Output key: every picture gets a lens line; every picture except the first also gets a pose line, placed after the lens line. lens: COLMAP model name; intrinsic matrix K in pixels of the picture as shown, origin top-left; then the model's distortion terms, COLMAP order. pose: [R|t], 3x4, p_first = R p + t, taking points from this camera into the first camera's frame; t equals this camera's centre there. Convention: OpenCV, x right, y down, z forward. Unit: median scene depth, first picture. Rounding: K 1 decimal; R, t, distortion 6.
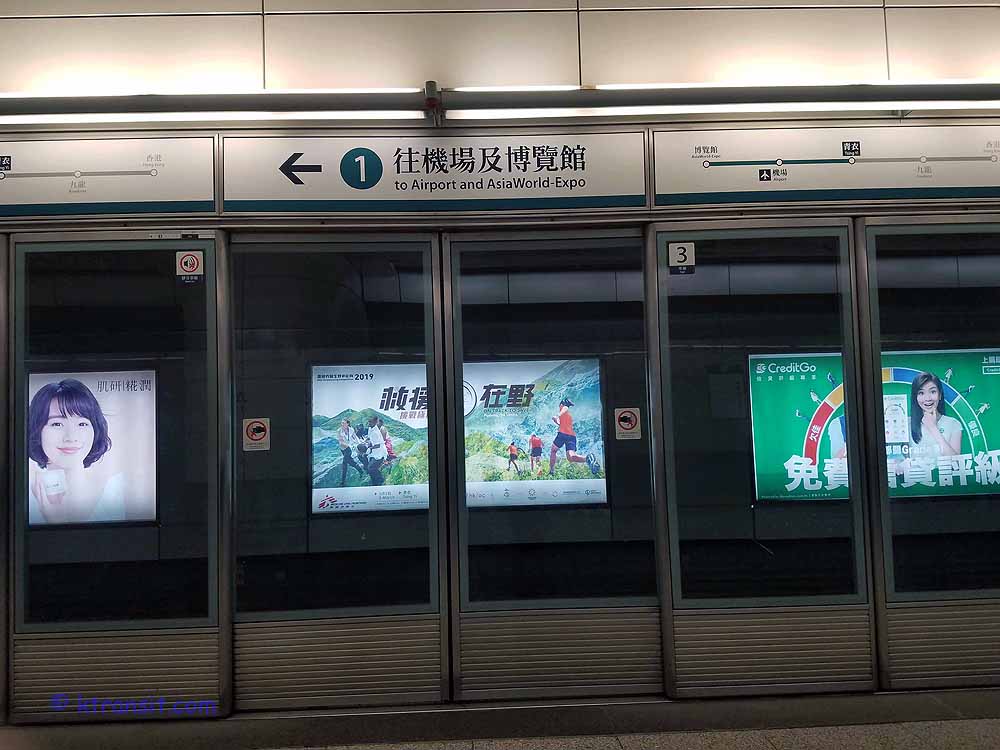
lens RADIAL K [[765.9, 0, 500.0], [0, 765.9, 375.0], [0, 0, 1]] dist [0.234765, -0.391857]
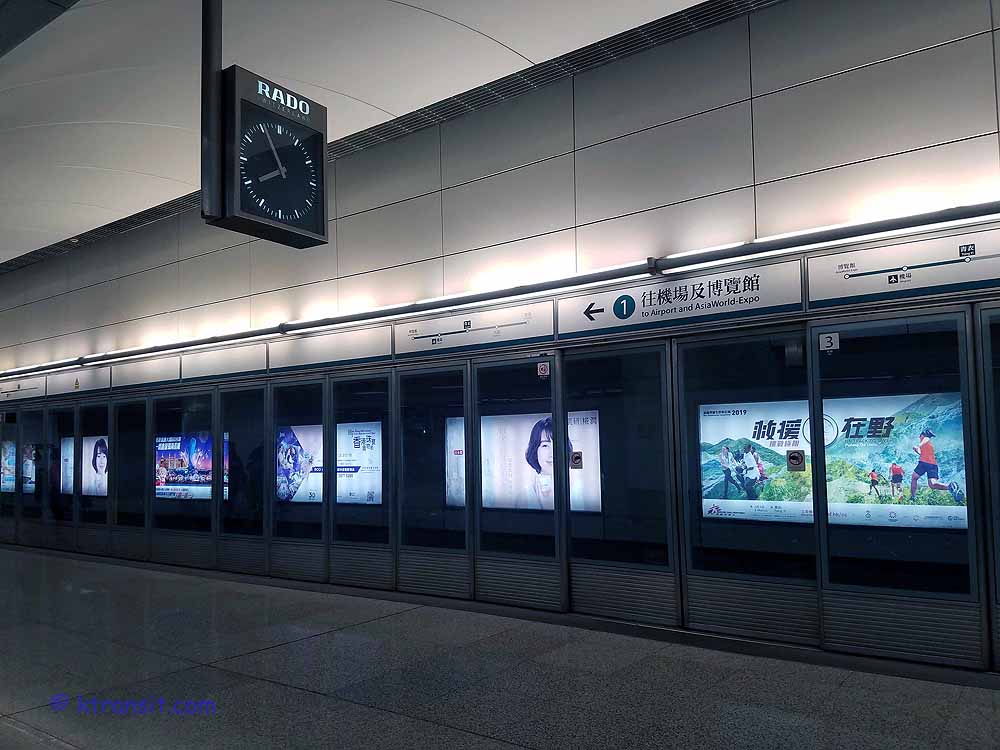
lens RADIAL K [[765.9, 0, 500.0], [0, 765.9, 375.0], [0, 0, 1]] dist [0.234765, -0.391857]
pose [[0.780705, -0.047882, -0.623063, 0.320810], [0.037344, 0.998853, -0.029968, -0.035865], [0.623783, 0.000129, 0.781598, -0.242731]]
